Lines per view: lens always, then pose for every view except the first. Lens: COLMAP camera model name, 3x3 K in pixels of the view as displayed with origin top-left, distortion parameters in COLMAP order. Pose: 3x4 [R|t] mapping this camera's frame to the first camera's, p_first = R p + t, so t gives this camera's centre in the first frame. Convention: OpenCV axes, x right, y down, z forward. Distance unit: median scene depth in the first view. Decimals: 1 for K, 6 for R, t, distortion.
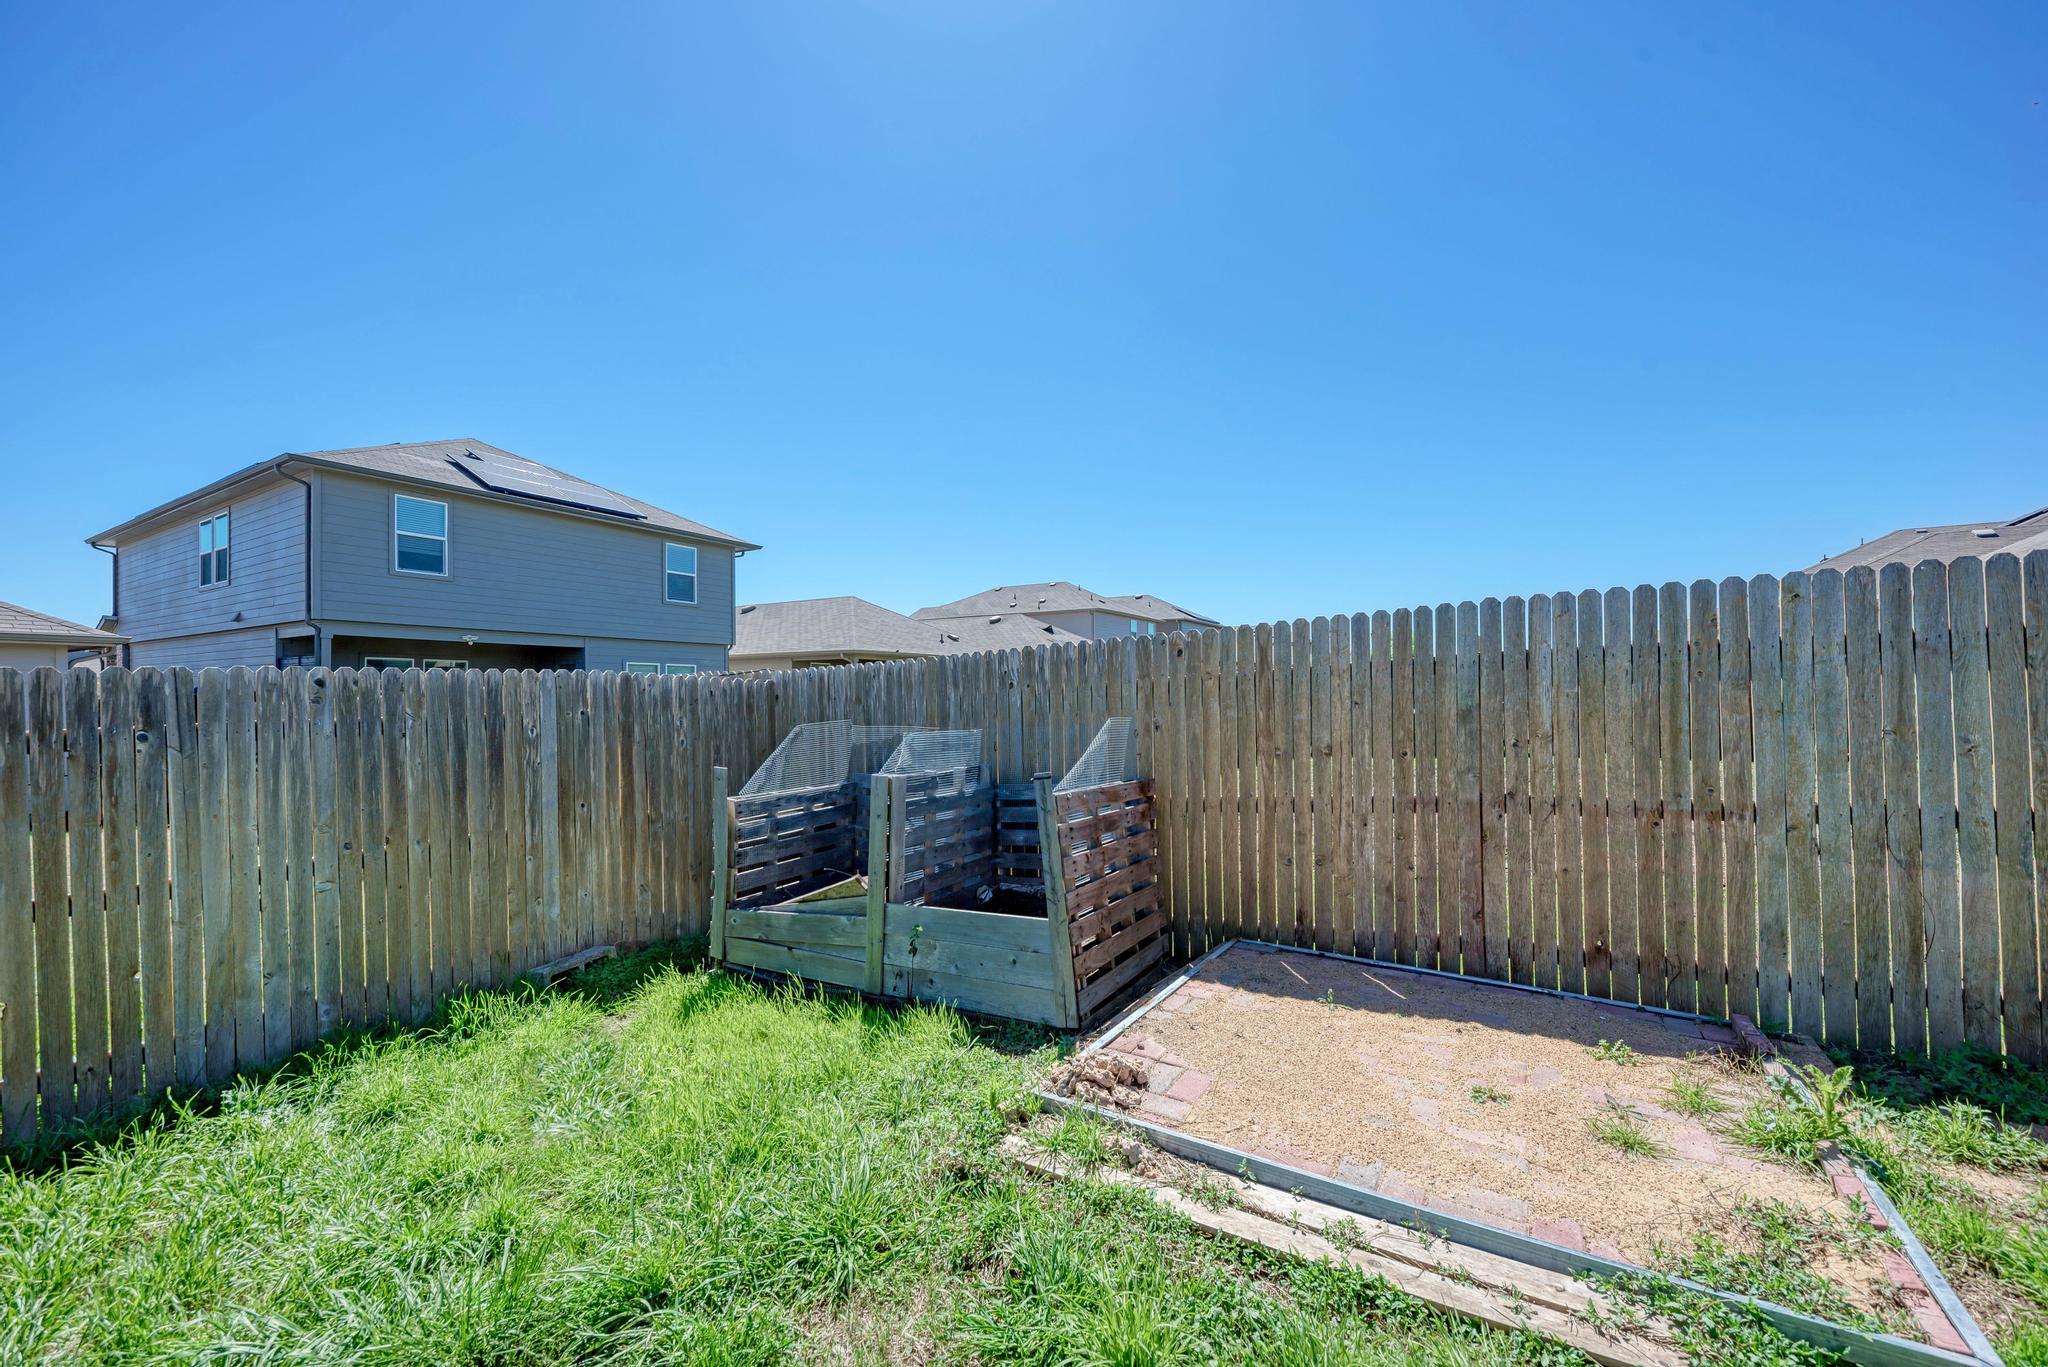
lens RADIAL K [[807.6, 0, 1020.1], [0, 807.6, 691.1], [0, 0, 1]] dist [0.001135, 0.000060]
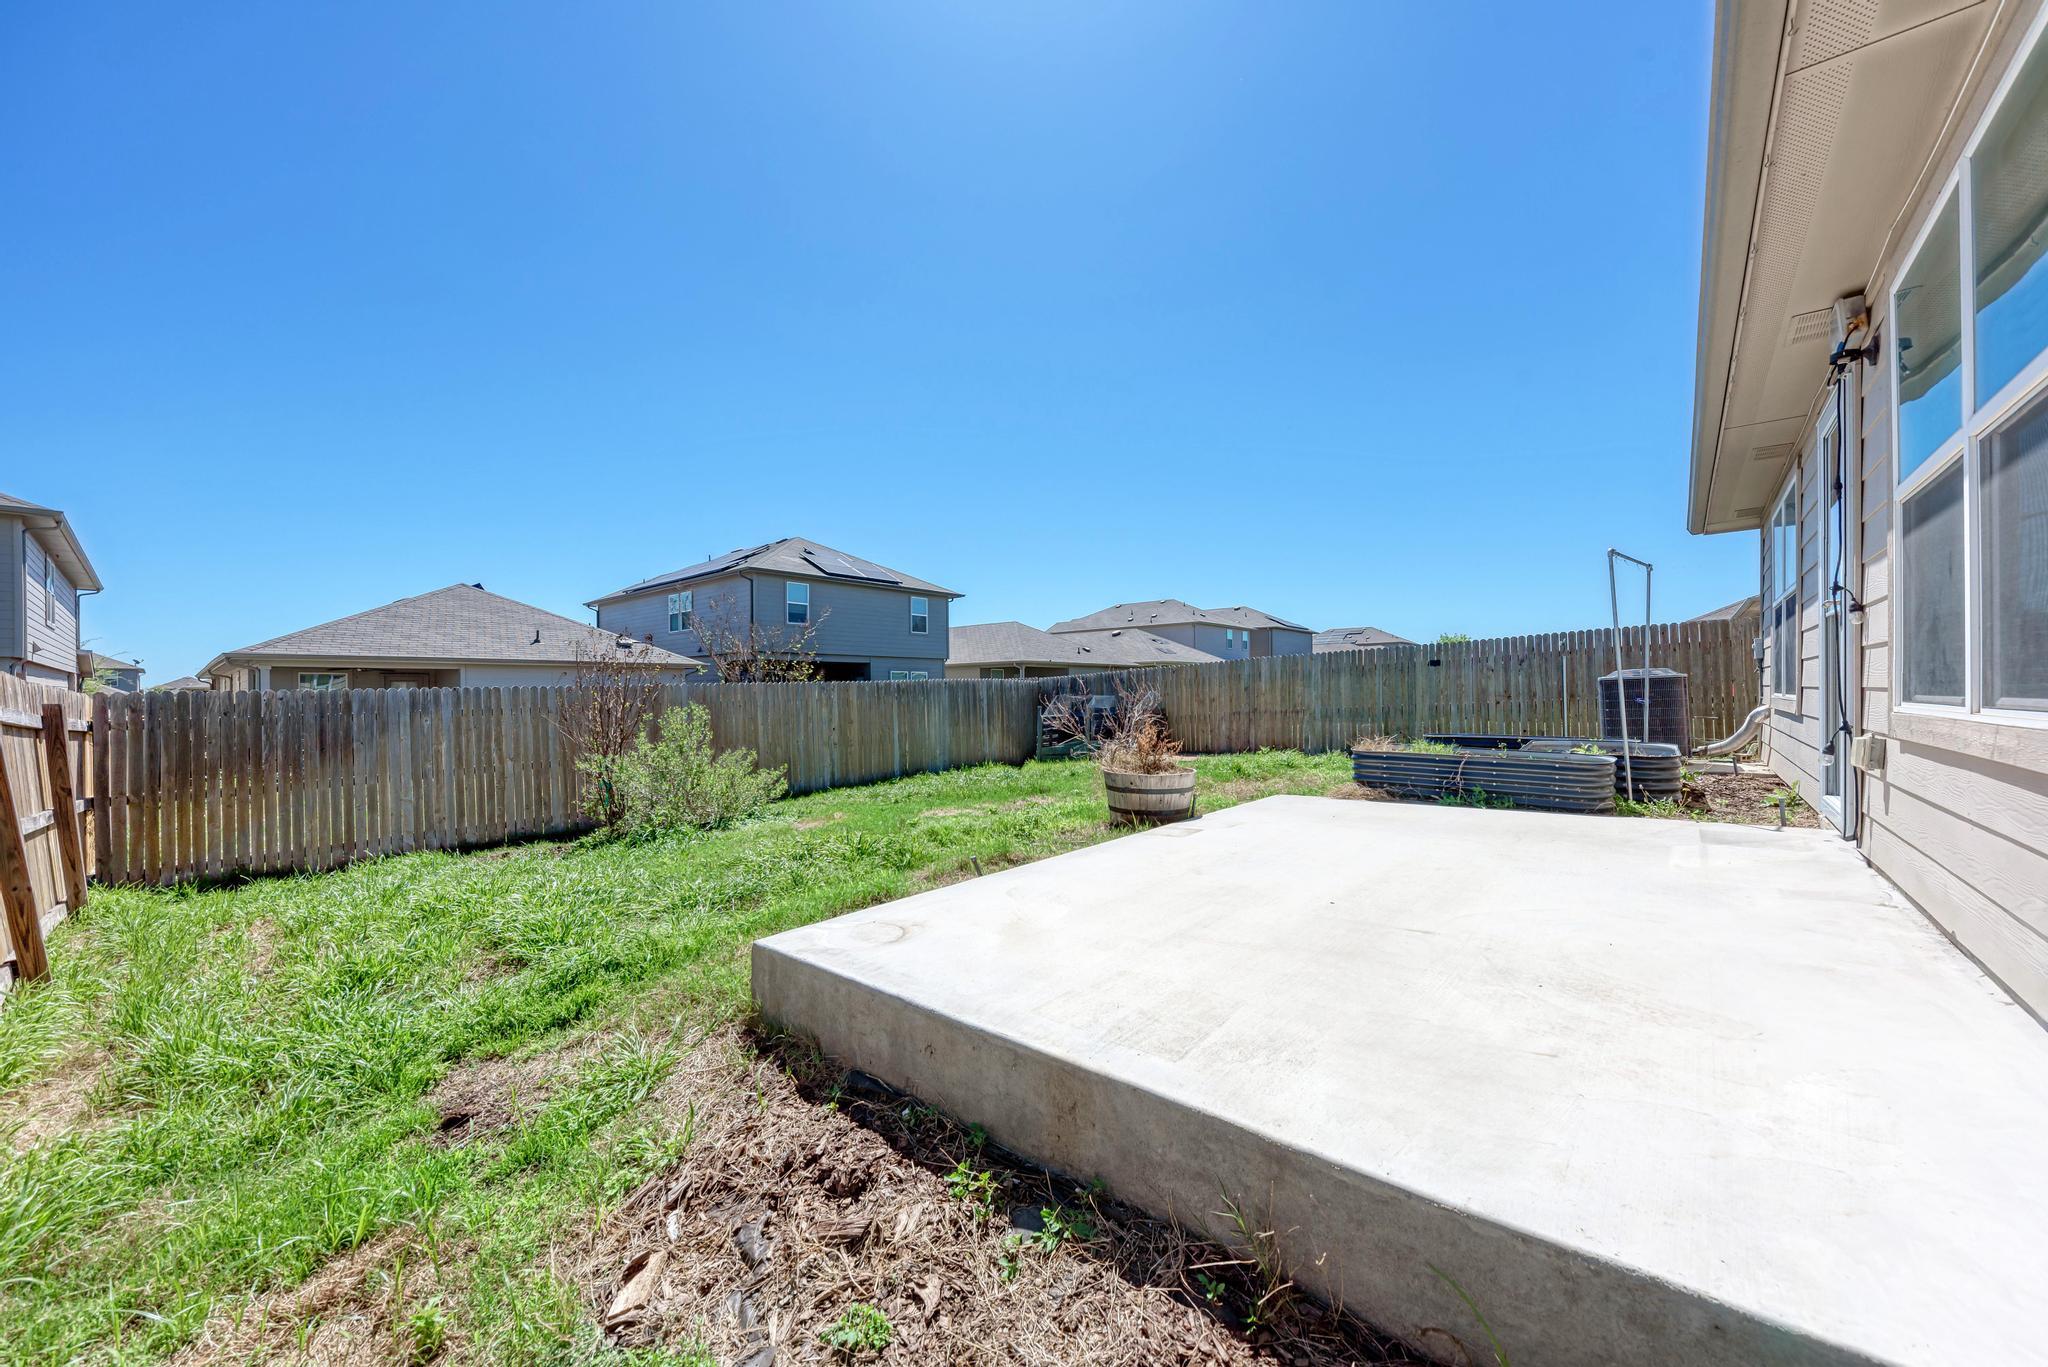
lens RADIAL K [[760.9, 0, 1017.8], [0, 760.9, 693.3], [0, 0, 1]] dist [0.009409, -0.000111]
pose [[0.987353, -0.007074, -0.158377, 0.012556], [0.007875, 0.999959, 0.004426, 0.005226], [0.158339, -0.005617, 0.987369, -0.511150]]
